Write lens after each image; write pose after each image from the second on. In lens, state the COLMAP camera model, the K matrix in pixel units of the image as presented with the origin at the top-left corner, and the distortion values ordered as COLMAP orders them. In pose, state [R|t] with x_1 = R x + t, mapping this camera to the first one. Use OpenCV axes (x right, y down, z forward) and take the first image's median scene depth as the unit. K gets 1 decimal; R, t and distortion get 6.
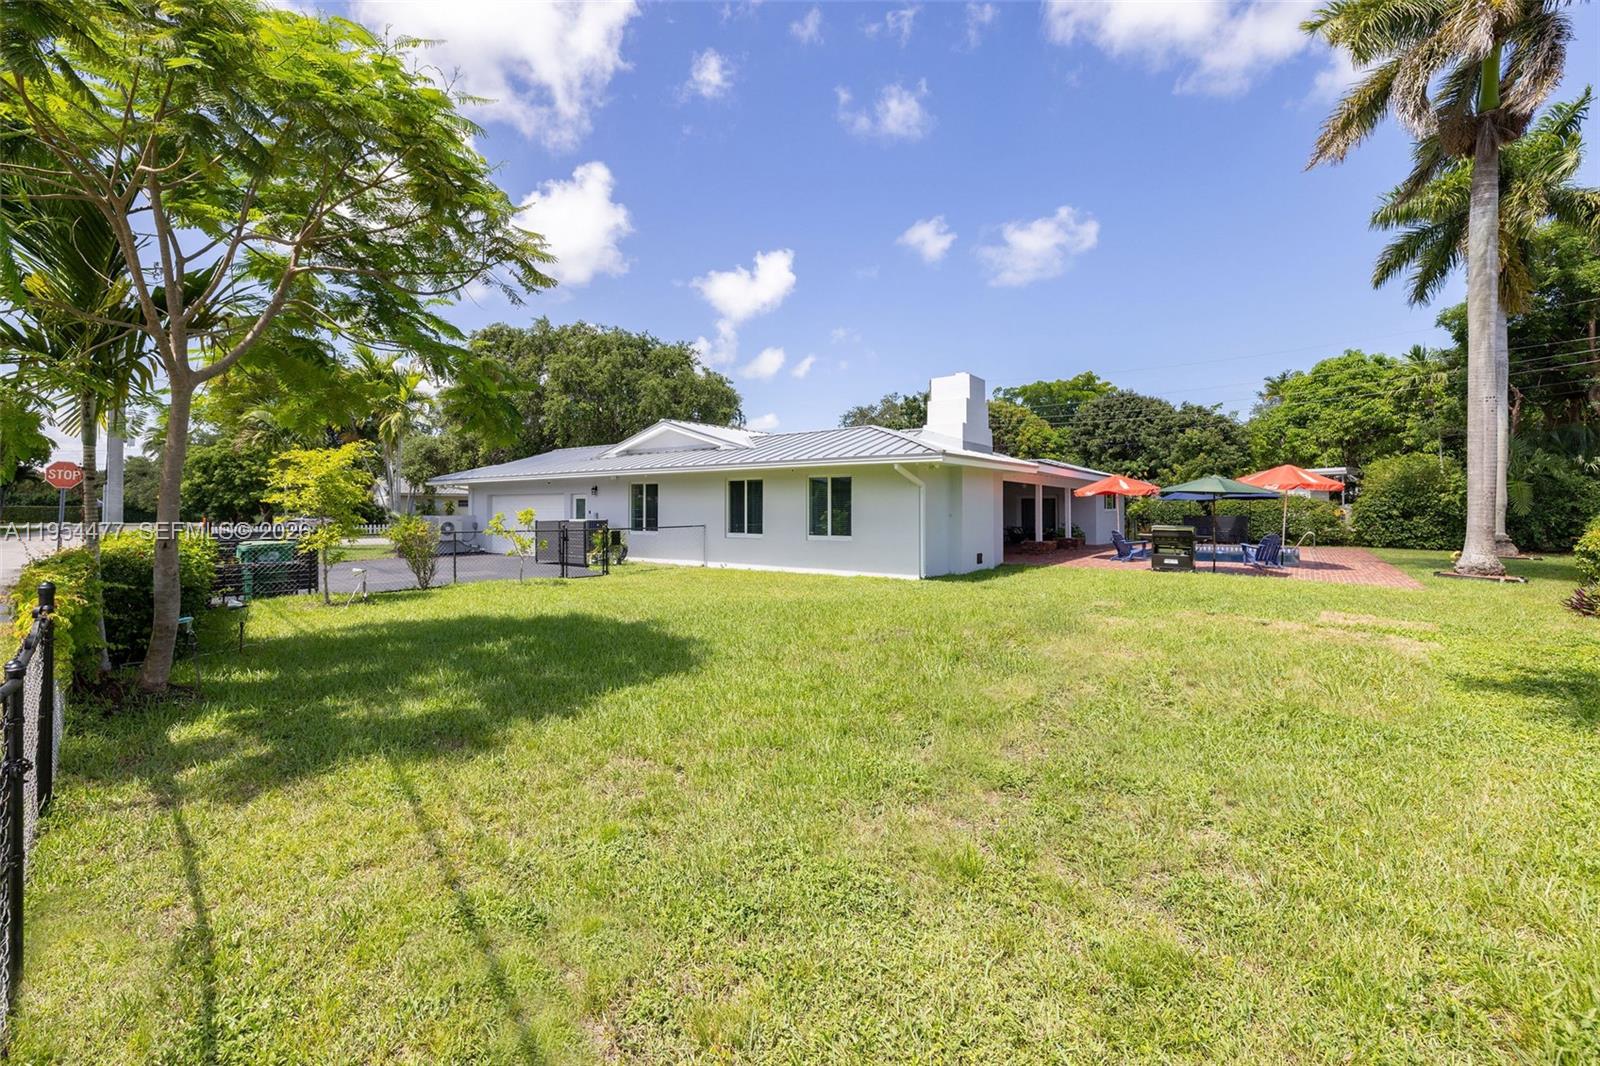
lens RADIAL K [[703.0, 0, 809.4], [0, 703.0, 525.2], [0, 0, 1]] dist [0.004896, -0.000152]
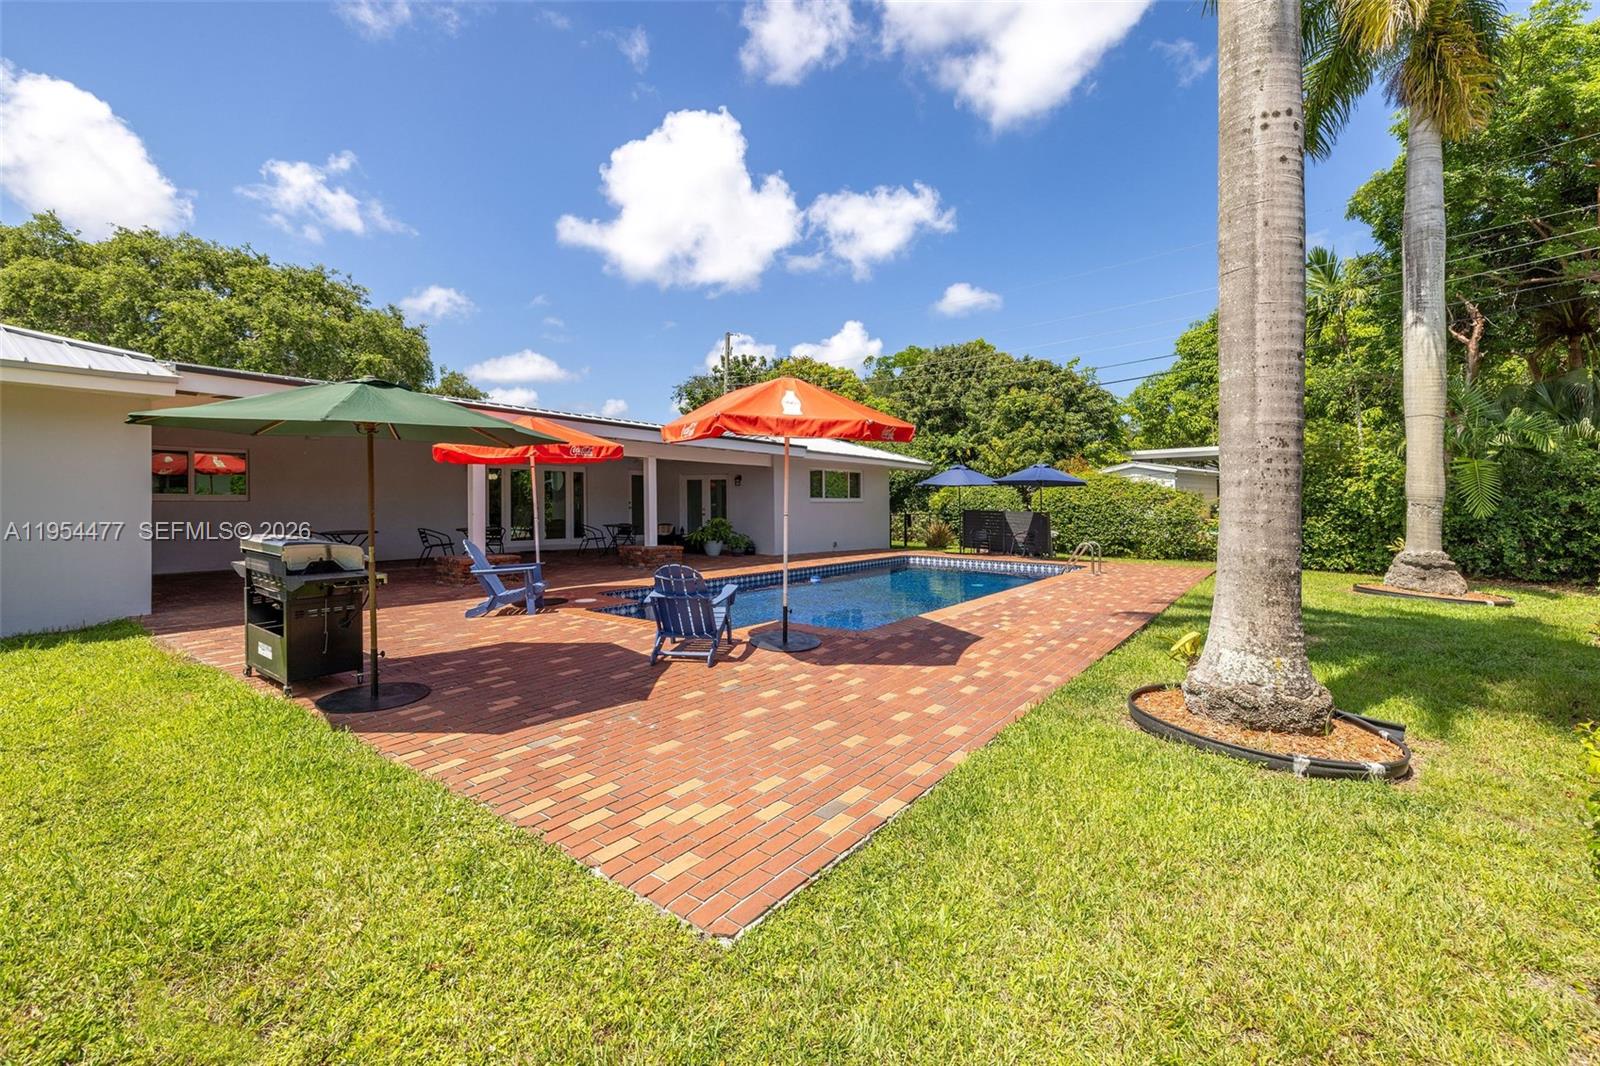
lens RADIAL K [[703.0, 0, 769.3], [0, 703.0, 503.0], [0, 0, 1]] dist [0.004896, -0.000152]
pose [[0.999585, 0.011701, -0.026339, 0.406062], [-0.012203, 0.999745, -0.019015, -0.006812], [0.026109, 0.019328, 0.999472, 0.375054]]
